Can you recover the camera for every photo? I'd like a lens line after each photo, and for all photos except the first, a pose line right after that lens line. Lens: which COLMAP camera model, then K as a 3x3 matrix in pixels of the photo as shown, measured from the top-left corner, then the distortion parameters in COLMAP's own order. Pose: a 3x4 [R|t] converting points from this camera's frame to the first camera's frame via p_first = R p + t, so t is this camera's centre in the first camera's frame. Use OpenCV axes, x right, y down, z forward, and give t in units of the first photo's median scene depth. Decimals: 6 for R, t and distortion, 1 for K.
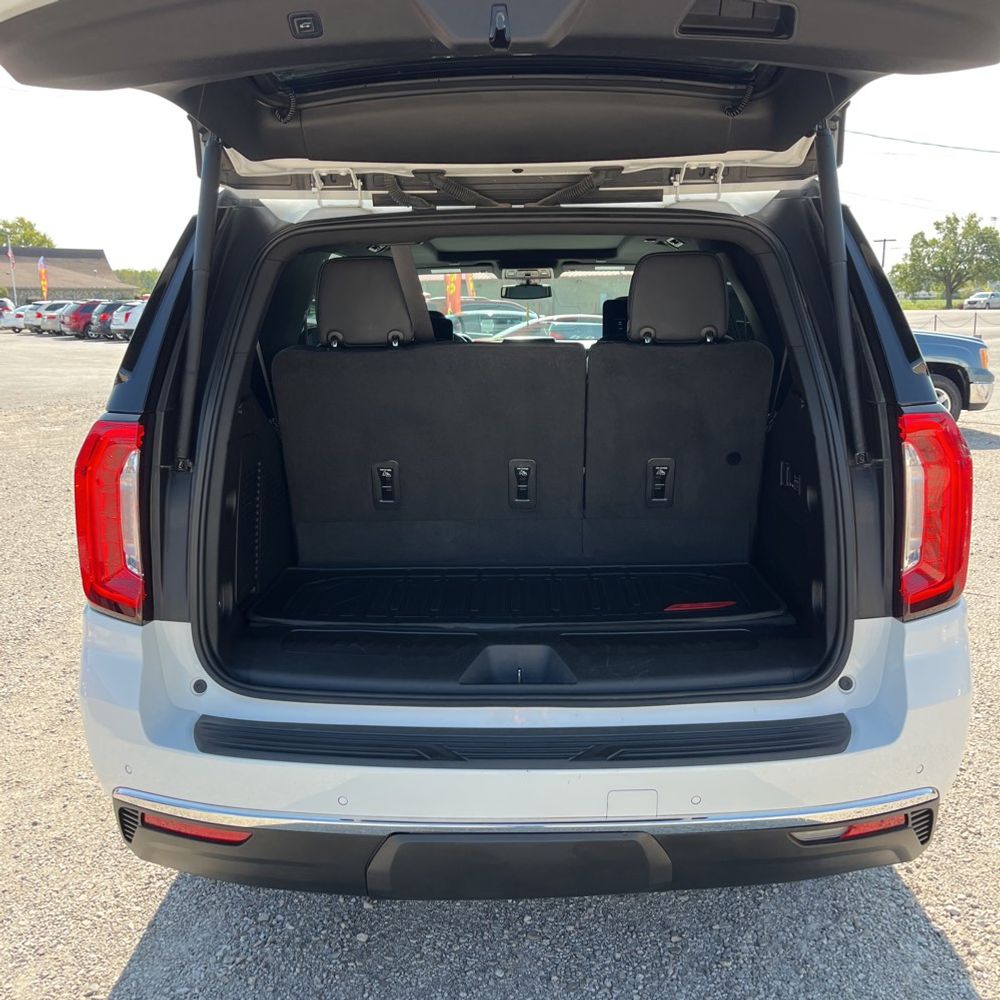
lens RADIAL K [[1015.1, 0, 502.3], [0, 1015.1, 500.3], [0, 0, 1]] dist [0.025823, 0.000000]
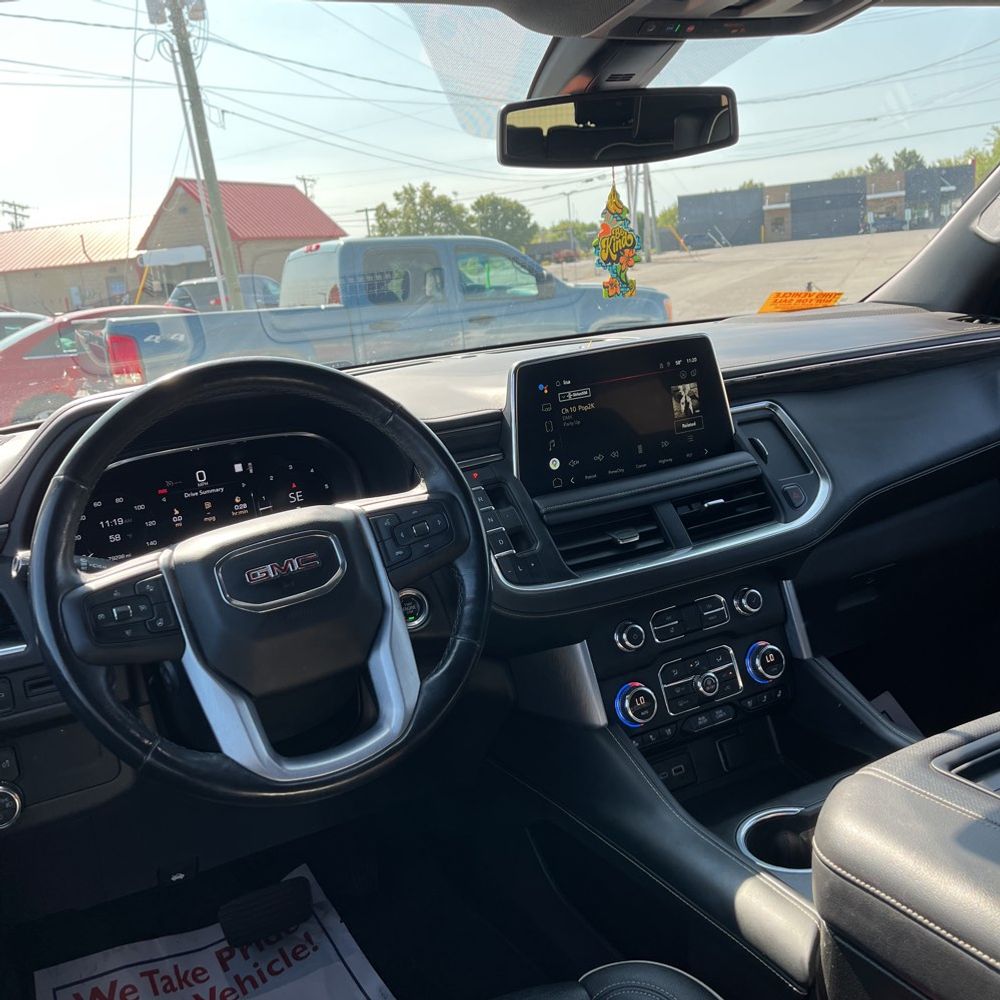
lens RADIAL K [[1015.1, 0, 495.5], [0, 1015.1, 501.7], [0, 0, 1]] dist [0.025823, 0.000000]
pose [[0.876395, -0.184526, 0.444839, -0.176190], [0.177004, 0.982451, 0.058812, -0.298177], [-0.447885, 0.027195, 0.893678, 1.642484]]
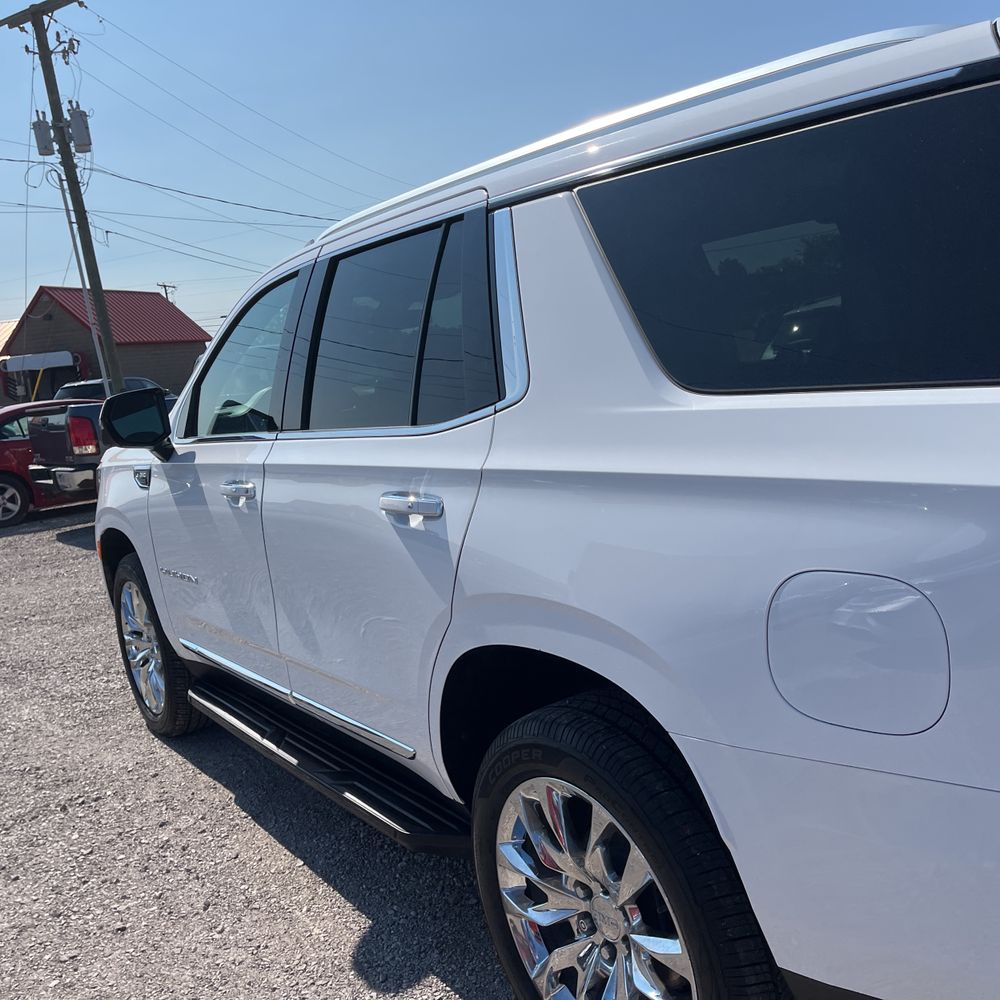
lens RADIAL K [[1015.1, 0, 507.2], [0, 1015.1, 516.3], [0, 0, 1]] dist [0.025823, 0.000000]
pose [[0.796532, -0.177633, 0.577912, -0.761969], [0.213145, 0.976999, 0.006524, -0.091170], [-0.565779, 0.117983, 0.816073, 0.669217]]
